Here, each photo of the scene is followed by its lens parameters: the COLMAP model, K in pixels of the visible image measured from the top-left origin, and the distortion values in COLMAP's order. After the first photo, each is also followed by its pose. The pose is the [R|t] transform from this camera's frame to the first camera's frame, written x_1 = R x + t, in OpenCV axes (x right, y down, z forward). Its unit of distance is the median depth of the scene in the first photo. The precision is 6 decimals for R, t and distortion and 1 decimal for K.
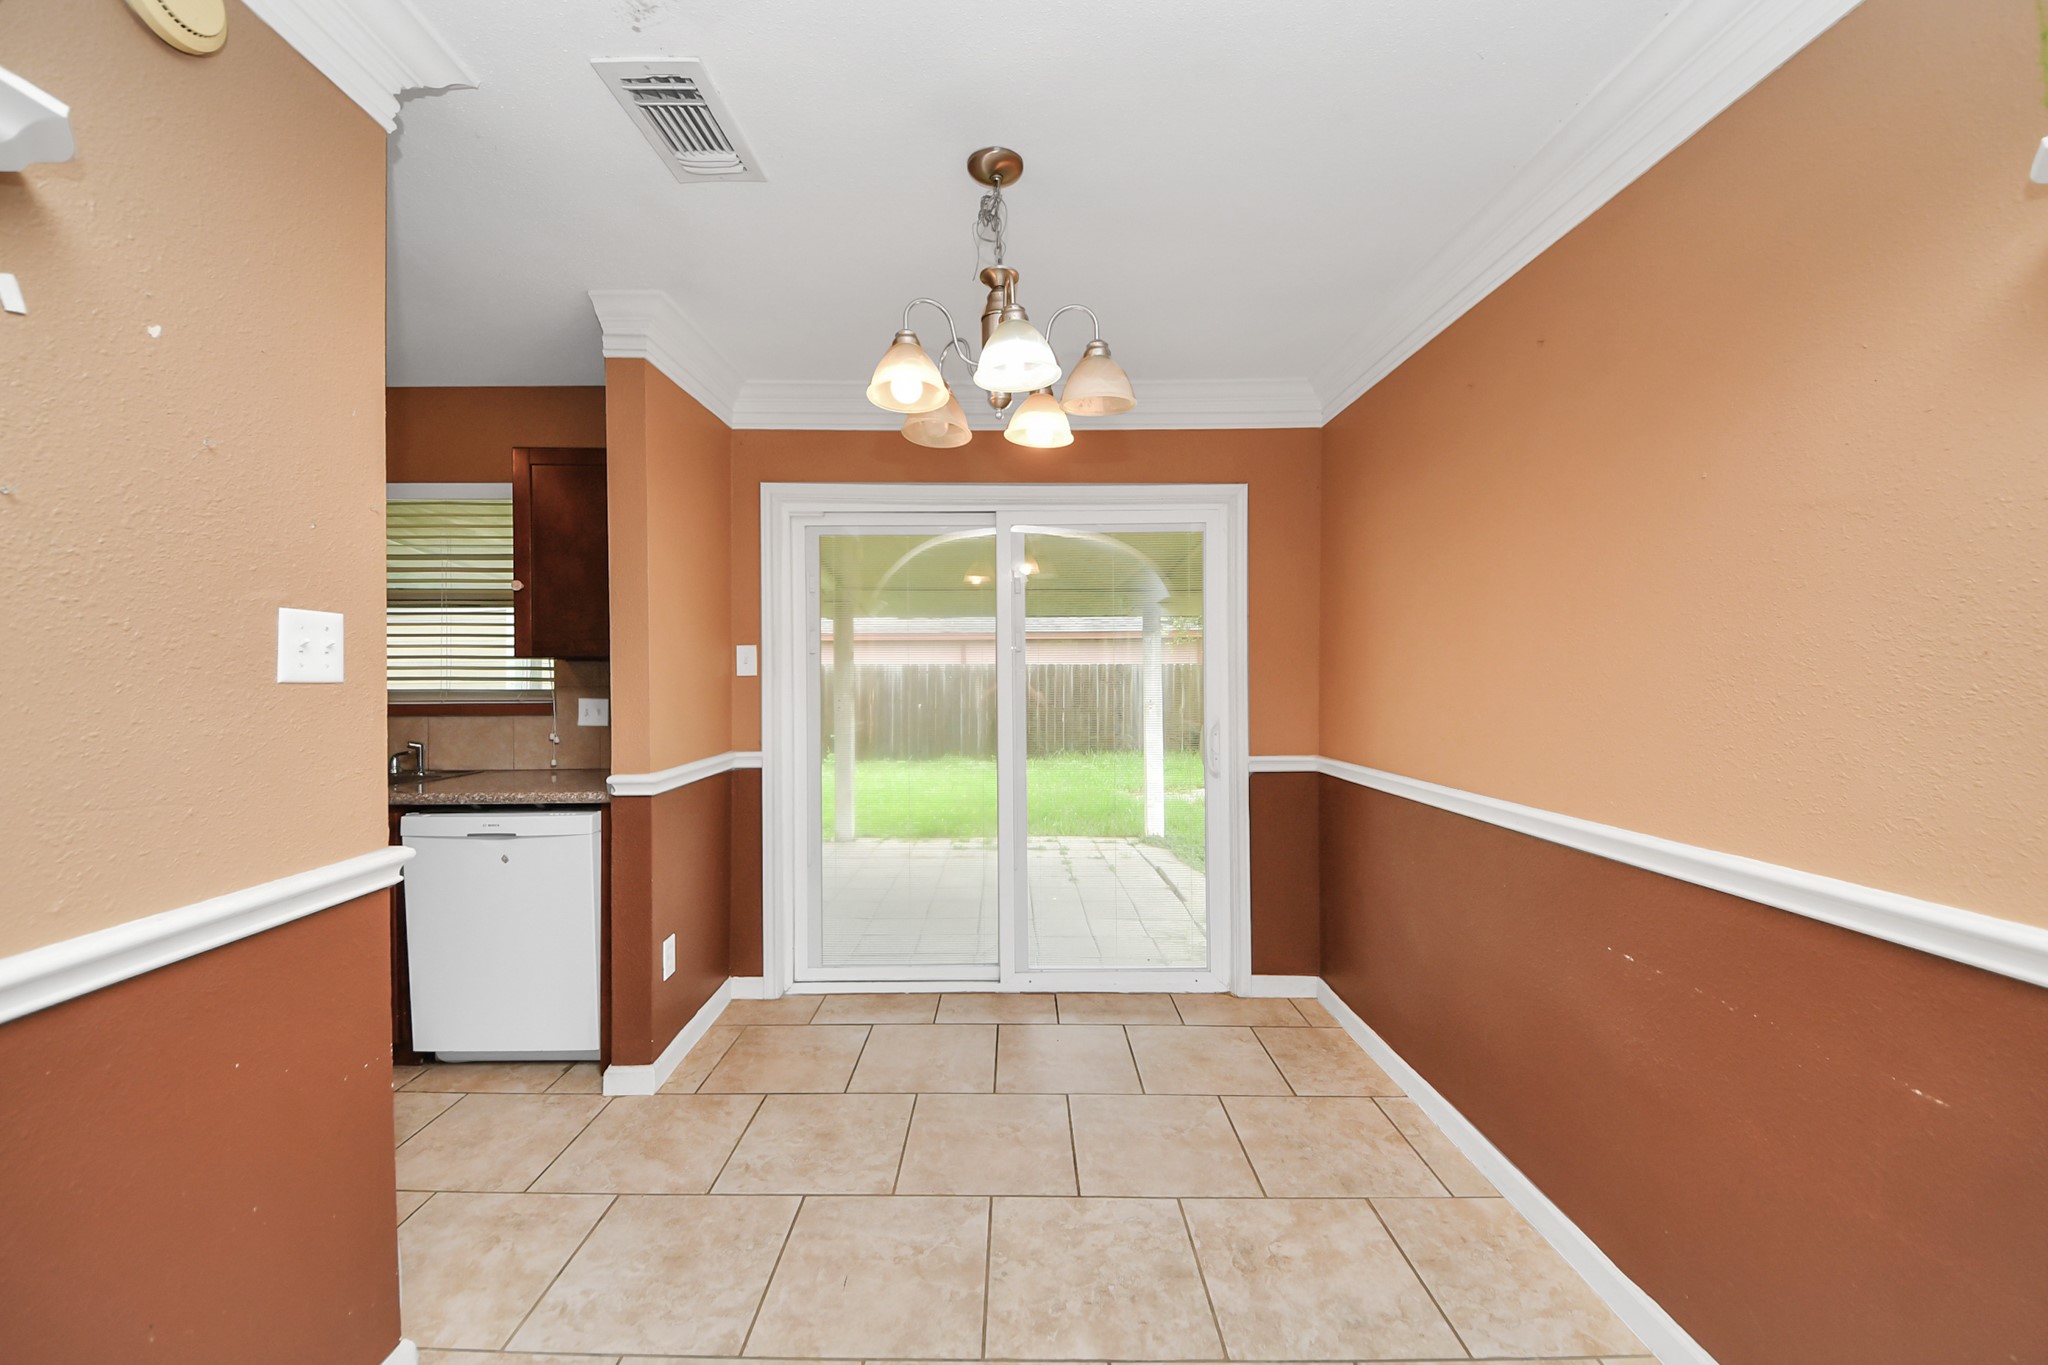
lens RADIAL K [[762.7, 0, 1029.5], [0, 762.7, 689.7], [0, 0, 1]] dist [-0.000018, -0.000012]
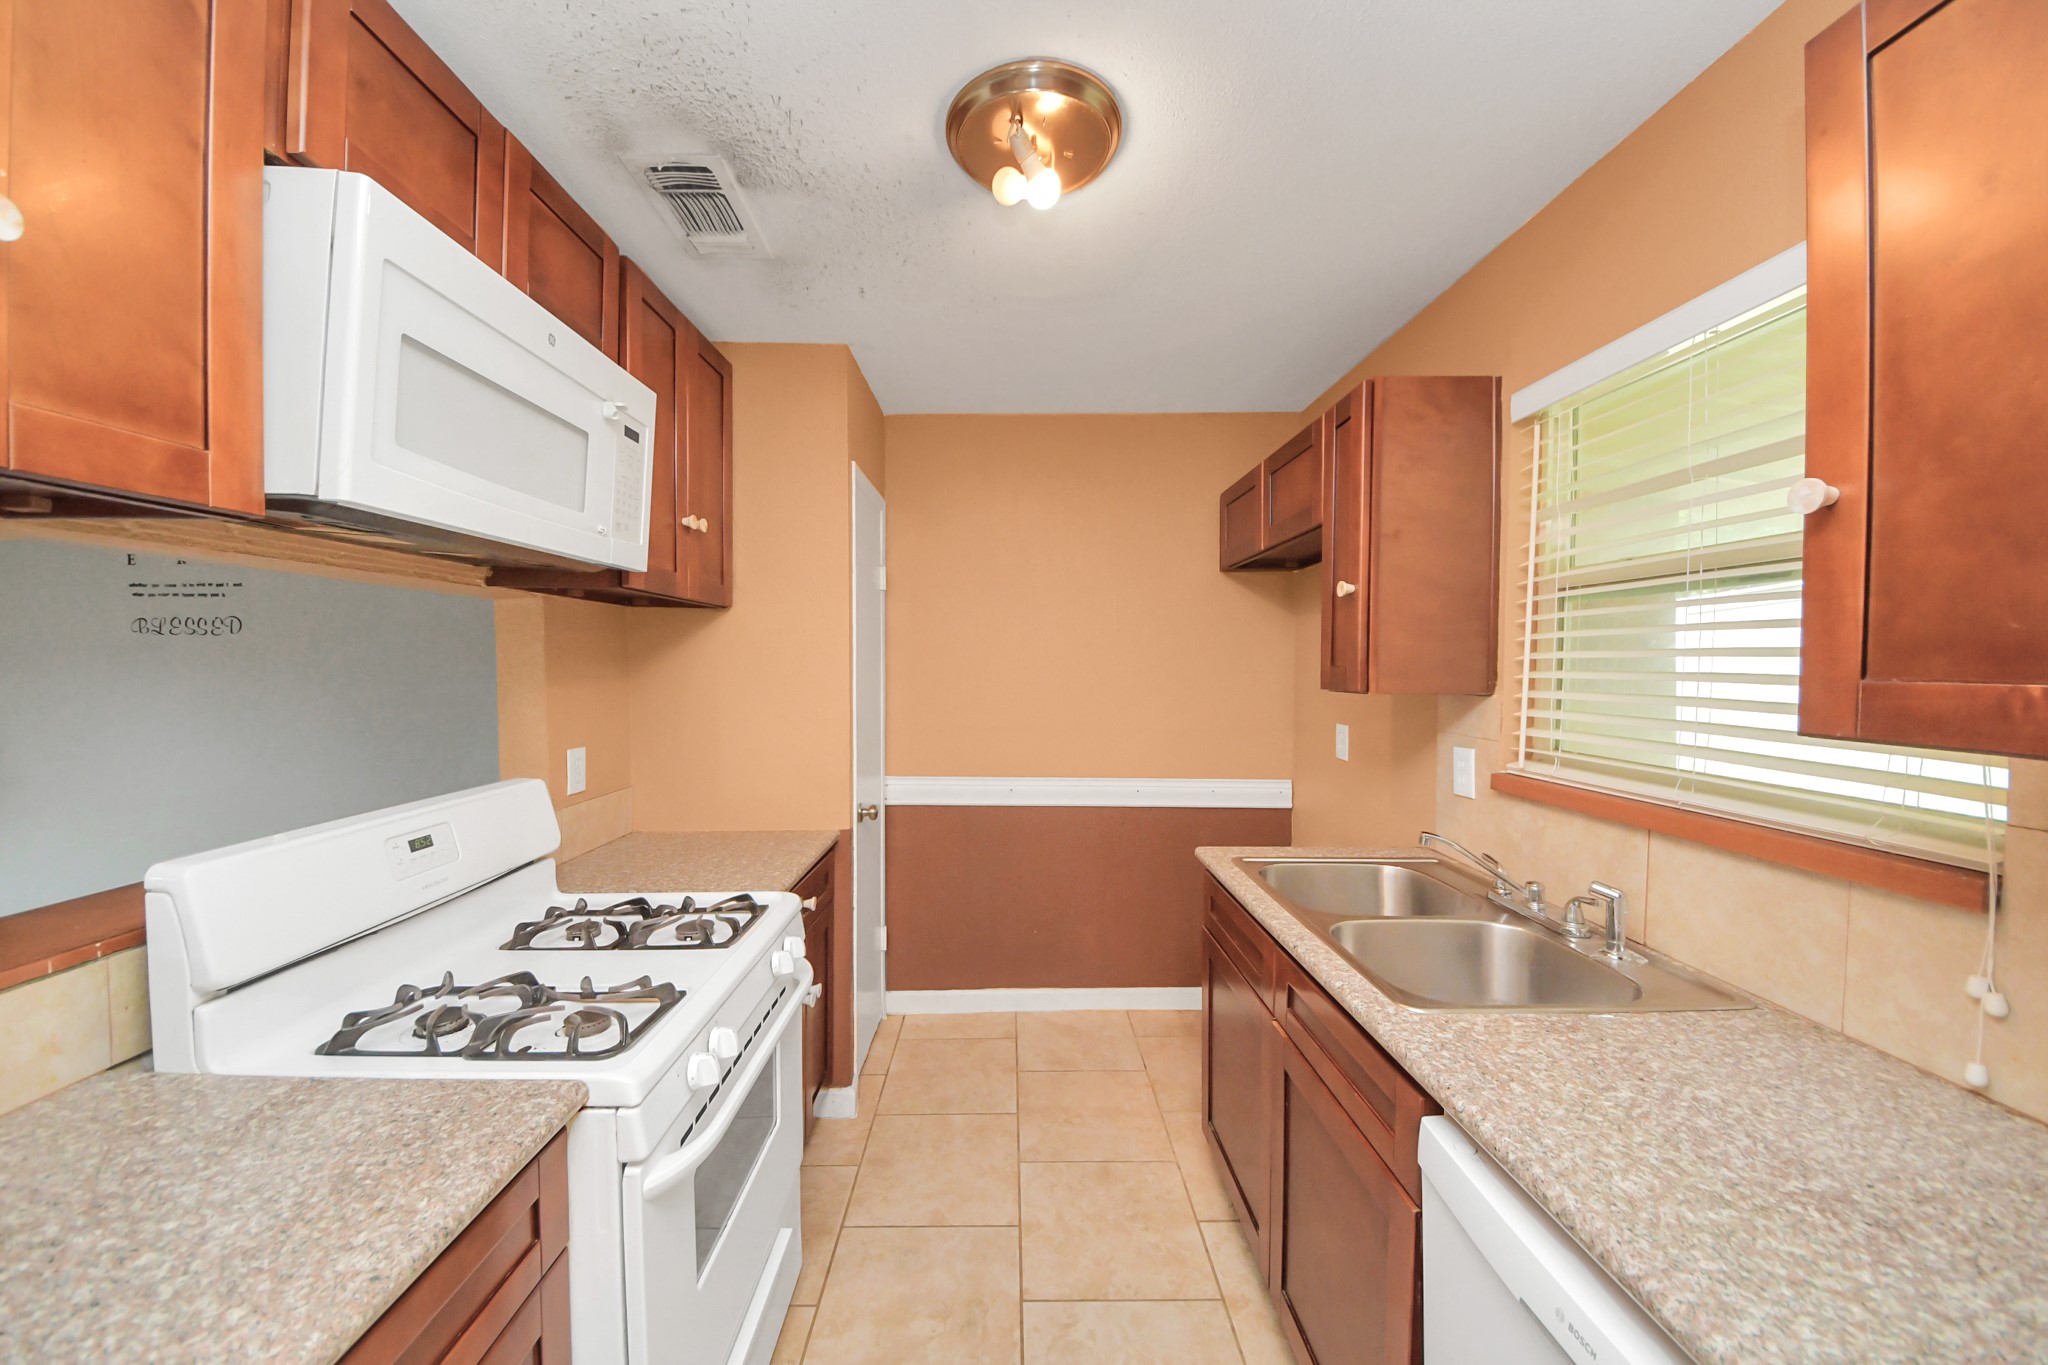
lens RADIAL K [[726.2, 0, 1023.5], [0, 726.2, 687.9], [0, 0, 1]] dist [0.021747, -0.011296]
pose [[-0.018785, 0.027264, -0.999452, -0.326843], [-0.023212, 0.999347, 0.027698, -0.060194], [0.999554, 0.023720, -0.018140, 0.615868]]
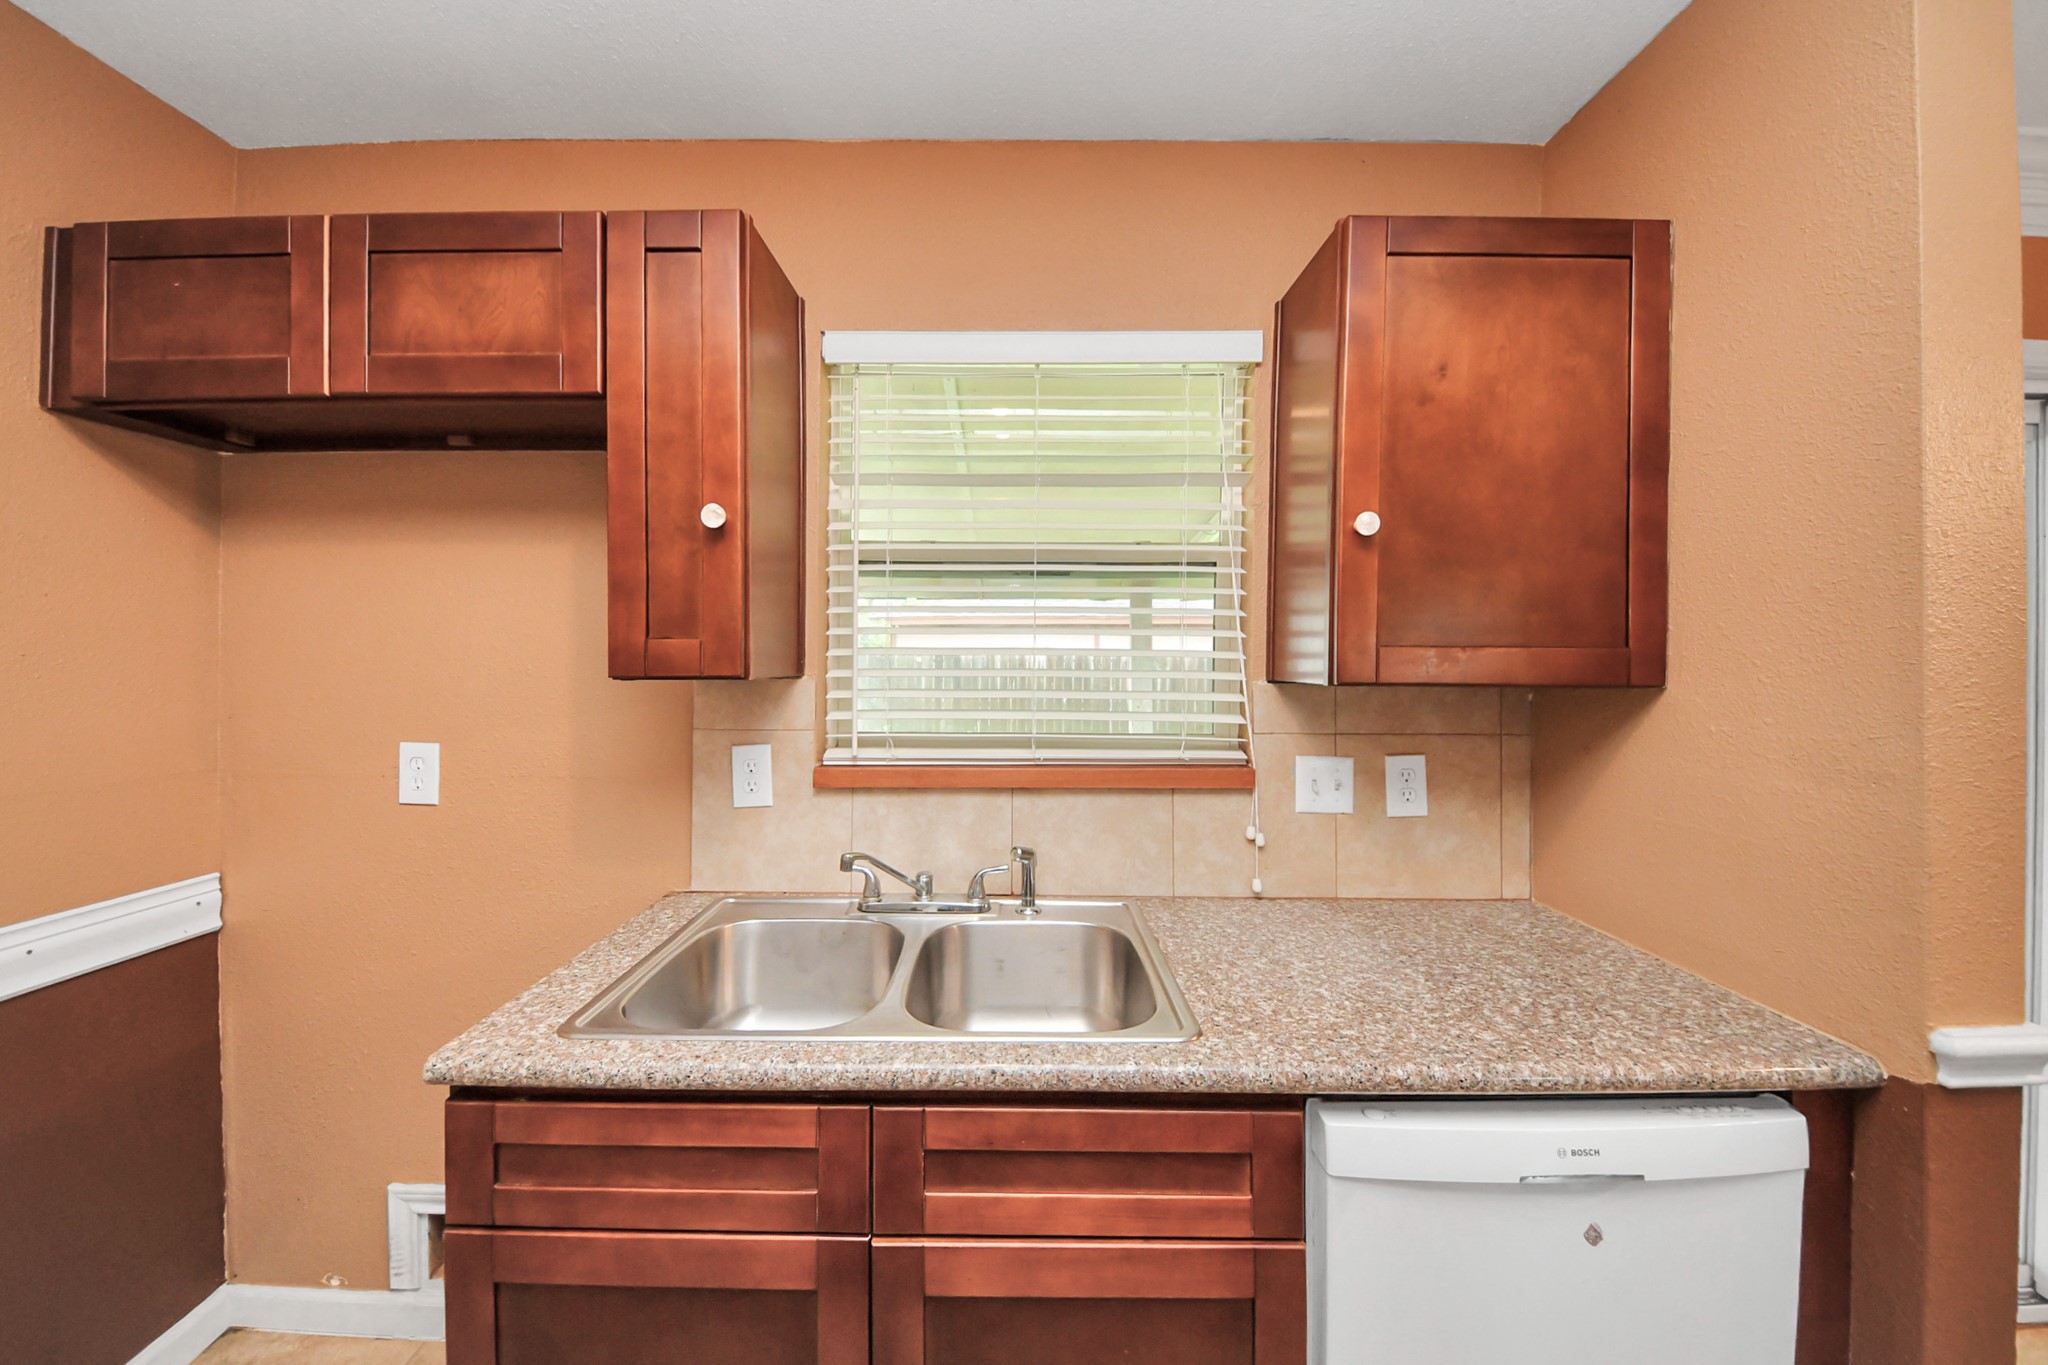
lens RADIAL K [[767.3, 0, 1013.6], [0, 767.3, 652.0], [0, 0, 1]] dist [0.033953, -0.025784]
pose [[0.999164, -0.002445, -0.040802, -0.767990], [0.001645, 0.999806, -0.019632, -0.053316], [0.040842, 0.019548, 0.998974, 0.464738]]
